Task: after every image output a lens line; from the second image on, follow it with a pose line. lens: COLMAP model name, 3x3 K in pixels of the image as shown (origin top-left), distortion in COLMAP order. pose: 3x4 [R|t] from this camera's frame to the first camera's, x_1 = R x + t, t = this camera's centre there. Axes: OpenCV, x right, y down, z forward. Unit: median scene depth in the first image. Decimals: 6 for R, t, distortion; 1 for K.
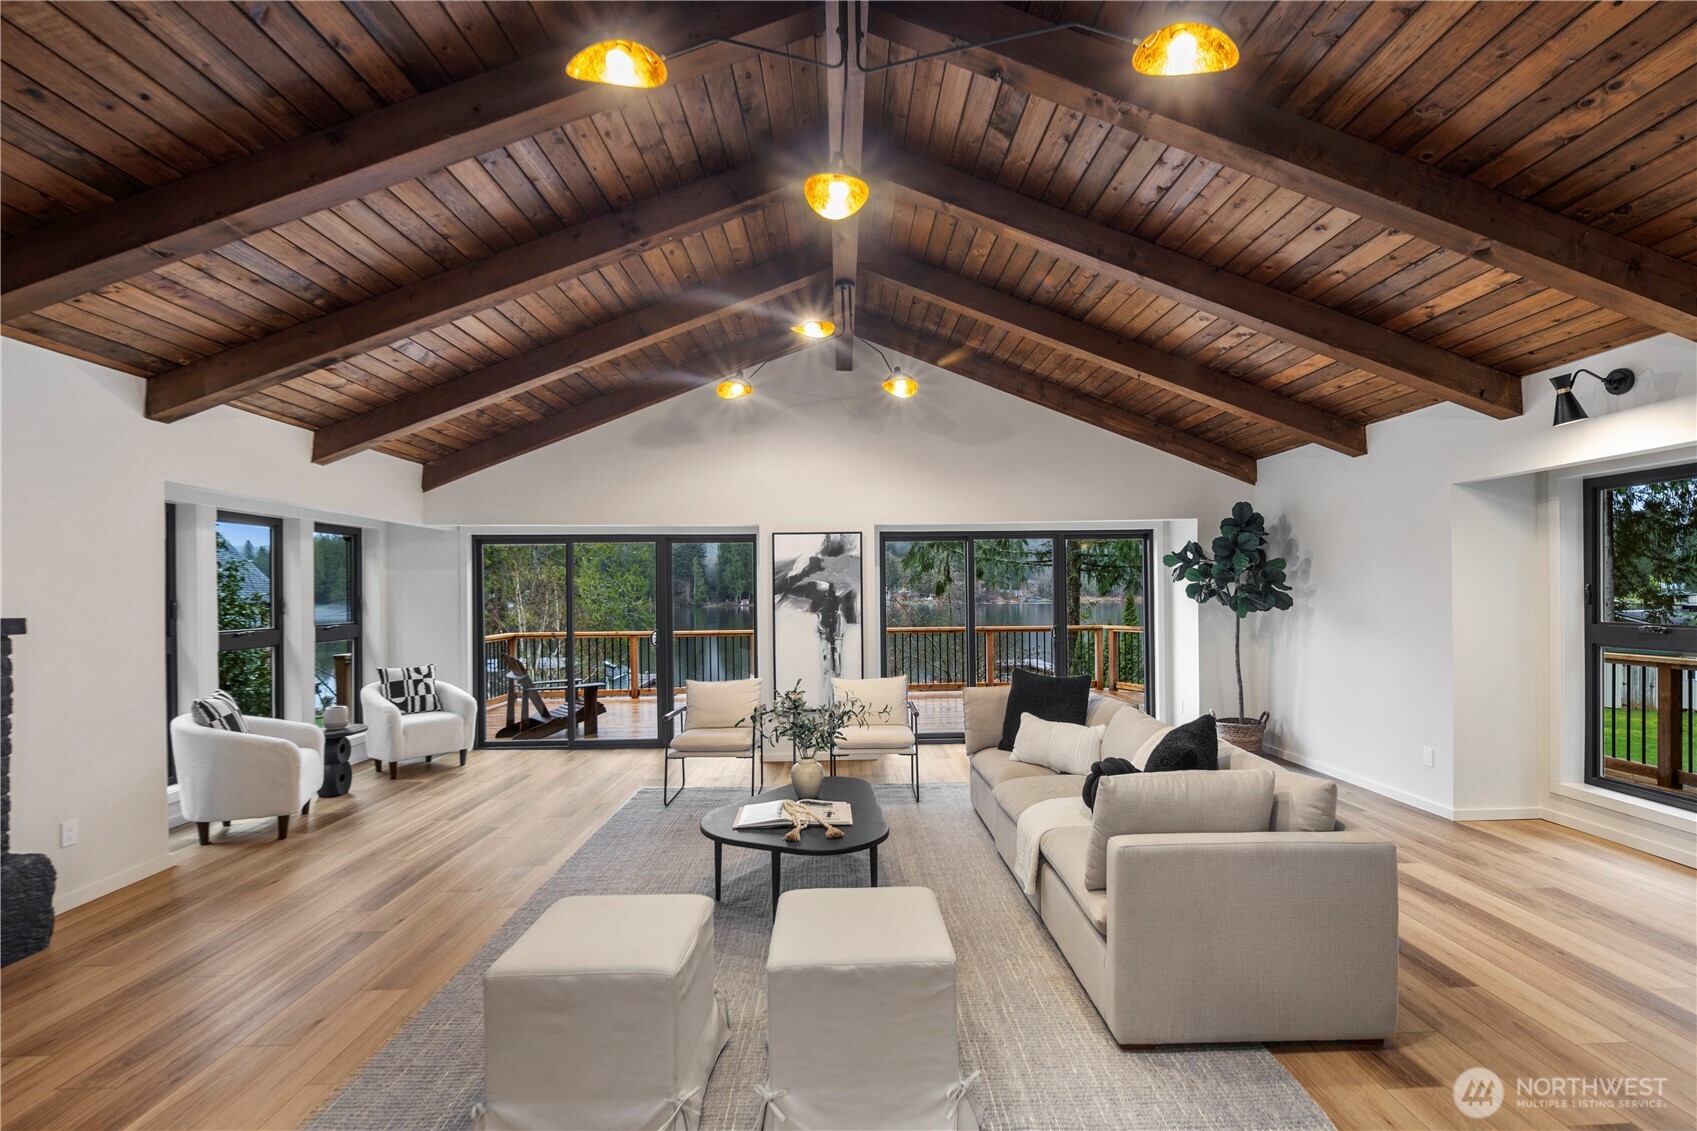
lens RADIAL K [[755.3, 0, 852.3], [0, 755.3, 593.0], [0, 0, 1]] dist [-0.001259, -0.000099]
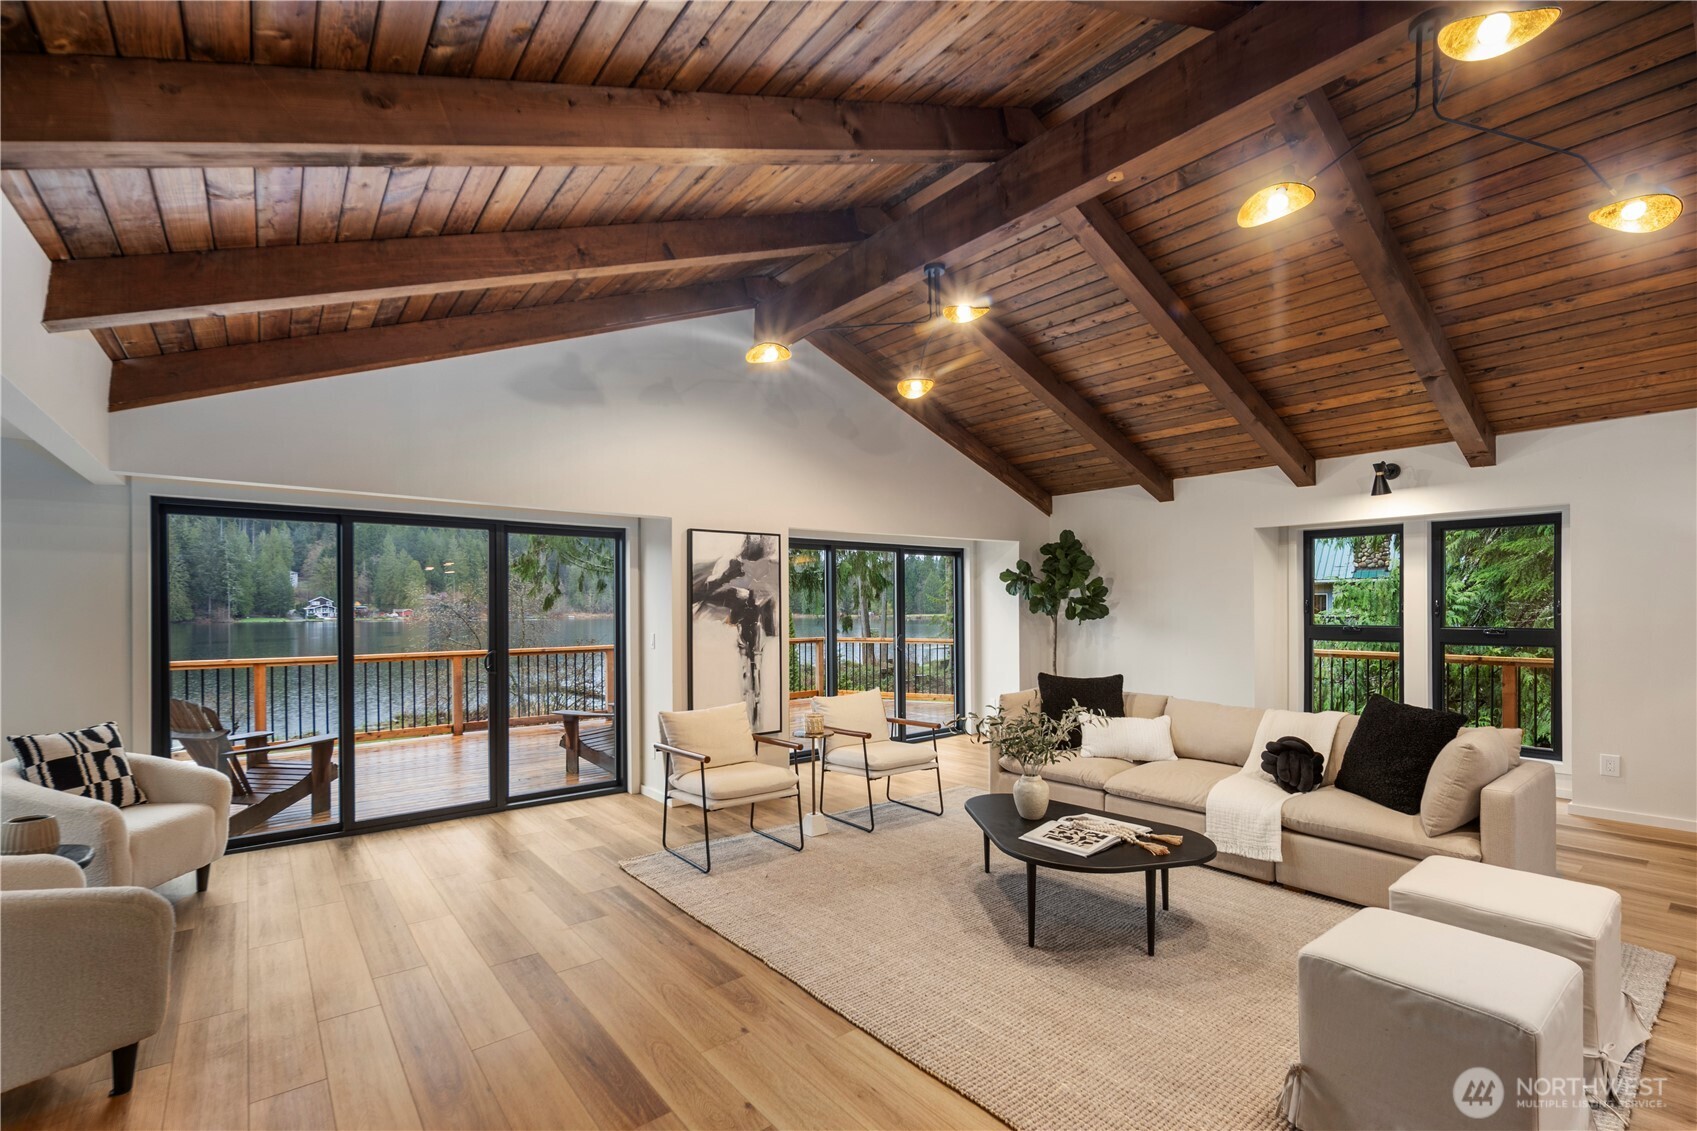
lens RADIAL K [[756.2, 0, 847.2], [0, 756.2, 605.0], [0, 0, 1]] dist [-0.001781, -0.000061]
pose [[0.796831, 0.007608, 0.604154, -0.470409], [-0.003106, 0.999959, -0.008496, 0.010776], [-0.604194, 0.004894, 0.796822, 0.231619]]
